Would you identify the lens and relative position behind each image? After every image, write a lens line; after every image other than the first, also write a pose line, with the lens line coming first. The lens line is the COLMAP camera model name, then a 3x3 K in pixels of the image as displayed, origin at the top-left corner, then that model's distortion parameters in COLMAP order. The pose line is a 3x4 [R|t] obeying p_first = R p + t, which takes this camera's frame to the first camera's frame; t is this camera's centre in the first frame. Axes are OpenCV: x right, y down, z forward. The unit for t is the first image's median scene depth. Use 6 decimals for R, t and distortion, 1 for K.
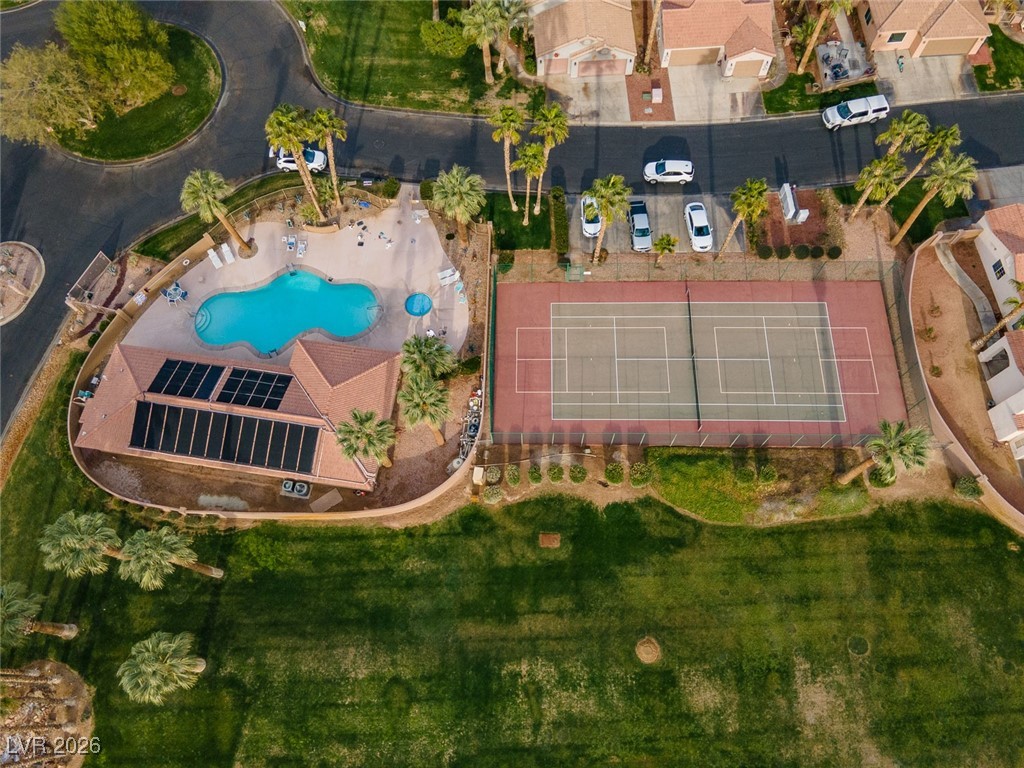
lens RADIAL K [[769.0, 0, 512.0], [0, 769.0, 384.0], [0, 0, 1]] dist [0.049159, 0.000110]
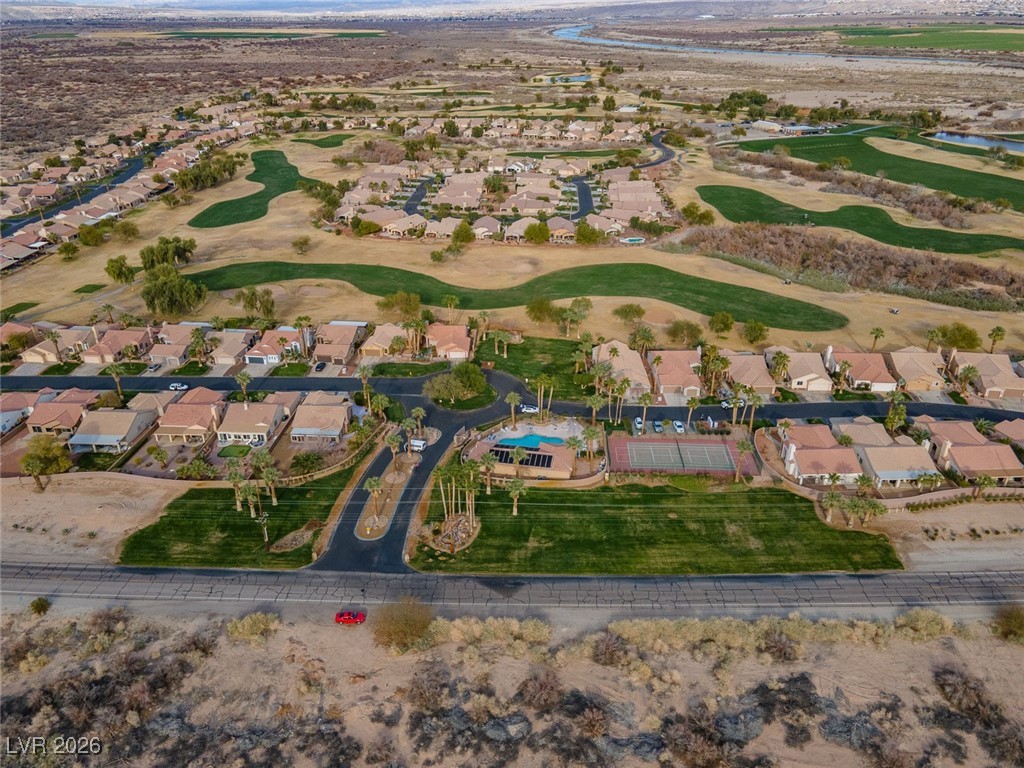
lens RADIAL K [[769.0, 0, 512.0], [0, 769.0, 384.0], [0, 0, 1]] dist [0.049159, 0.000110]
pose [[0.999178, 0.031334, -0.025725, -0.307896], [-0.040535, 0.760345, -0.648254, 1.595495], [-0.000752, 0.648763, 0.760990, -1.278692]]
